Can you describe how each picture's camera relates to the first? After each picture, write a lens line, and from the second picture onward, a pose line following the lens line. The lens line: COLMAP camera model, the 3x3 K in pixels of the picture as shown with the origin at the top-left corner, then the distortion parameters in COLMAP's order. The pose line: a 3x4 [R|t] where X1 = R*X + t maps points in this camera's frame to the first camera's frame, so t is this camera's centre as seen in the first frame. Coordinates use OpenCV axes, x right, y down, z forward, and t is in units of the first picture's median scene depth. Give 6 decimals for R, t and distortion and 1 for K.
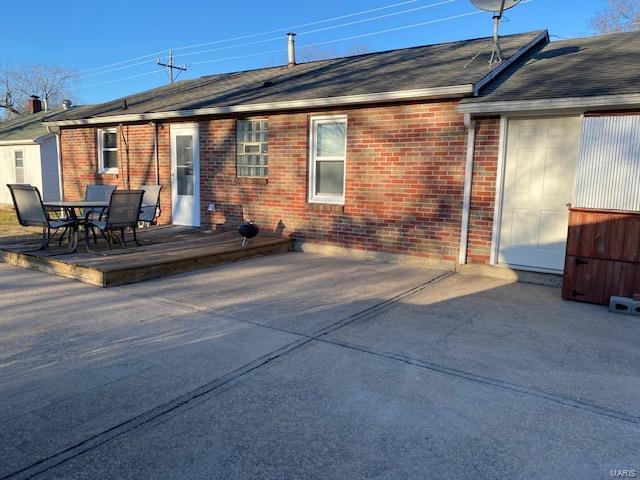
lens RADIAL K [[488.1, 0, 324.3], [0, 488.1, 238.3], [0, 0, 1]] dist [0.076972, -0.088135]
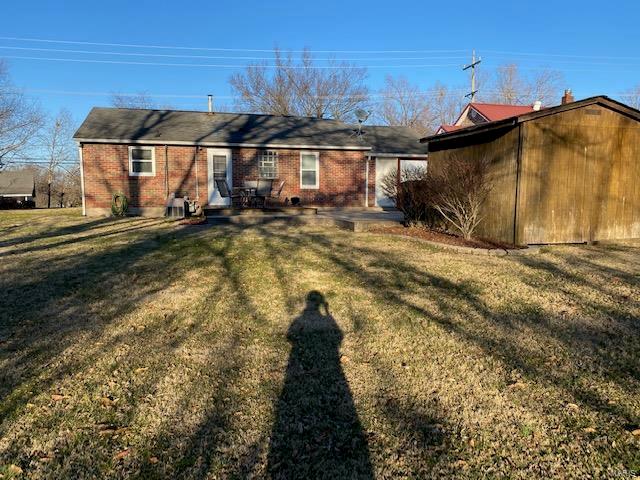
lens RADIAL K [[488.1, 0, 324.3], [0, 488.1, 238.3], [0, 0, 1]] dist [0.076972, -0.088135]
pose [[0.631431, -0.088769, 0.770334, -1.766805], [0.110020, 0.993632, 0.024319, 0.115214], [-0.767587, 0.069396, 0.637177, -0.525478]]
